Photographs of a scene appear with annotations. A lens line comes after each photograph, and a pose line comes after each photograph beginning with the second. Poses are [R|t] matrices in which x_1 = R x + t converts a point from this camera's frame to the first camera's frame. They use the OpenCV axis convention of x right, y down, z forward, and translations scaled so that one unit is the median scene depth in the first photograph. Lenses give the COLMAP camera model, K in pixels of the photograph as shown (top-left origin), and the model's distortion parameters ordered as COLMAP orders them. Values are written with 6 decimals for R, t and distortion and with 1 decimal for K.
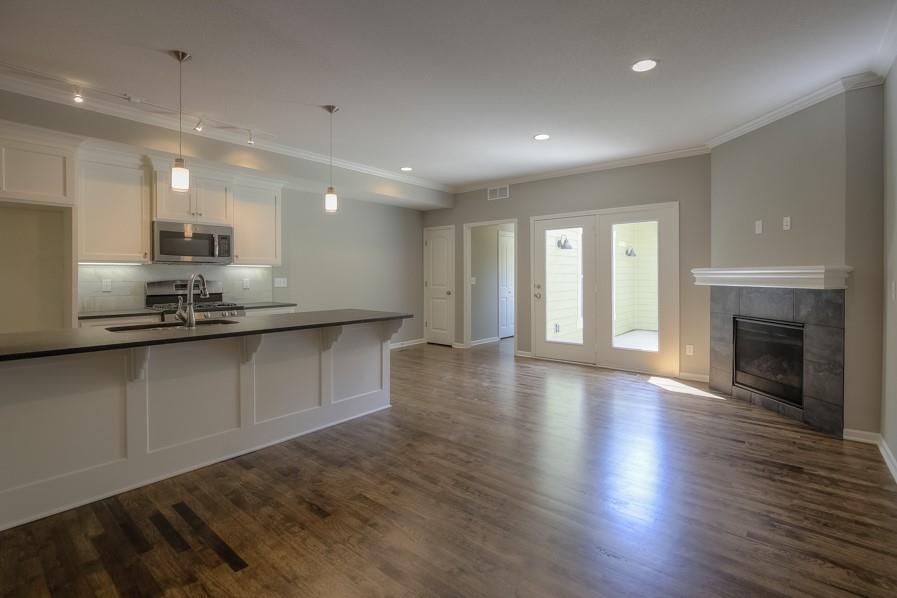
lens RADIAL K [[417.2, 0, 447.7], [0, 417.2, 278.7], [0, 0, 1]] dist [-0.000090, -0.000027]
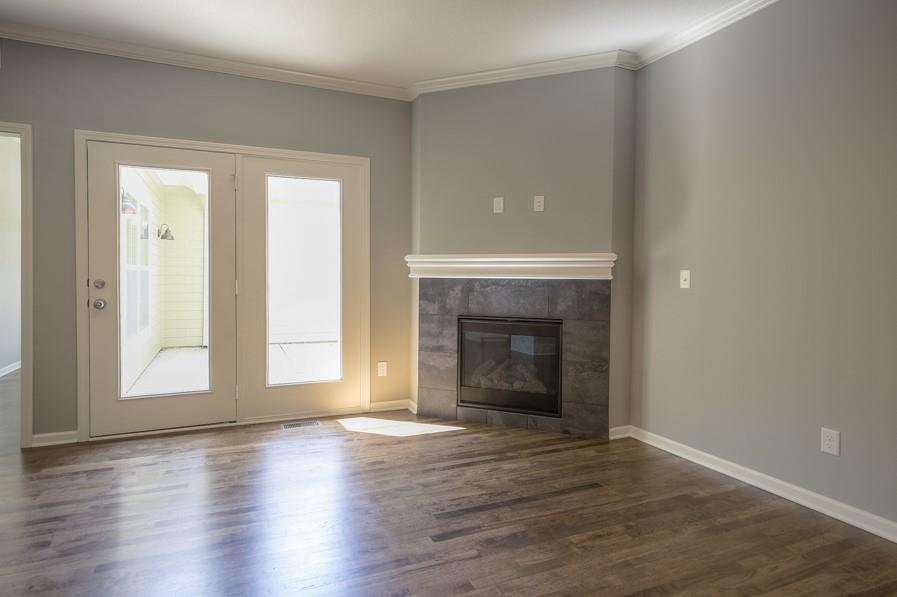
lens RADIAL K [[490.1, 0, 447.4], [0, 490.1, 280.4], [0, 0, 1]] dist [0.002708, 0.000165]
pose [[0.450343, -0.005445, 0.892839, -0.138374], [-0.000814, 0.999978, 0.006509, 0.015257], [-0.892855, -0.003658, 0.450329, 0.606109]]
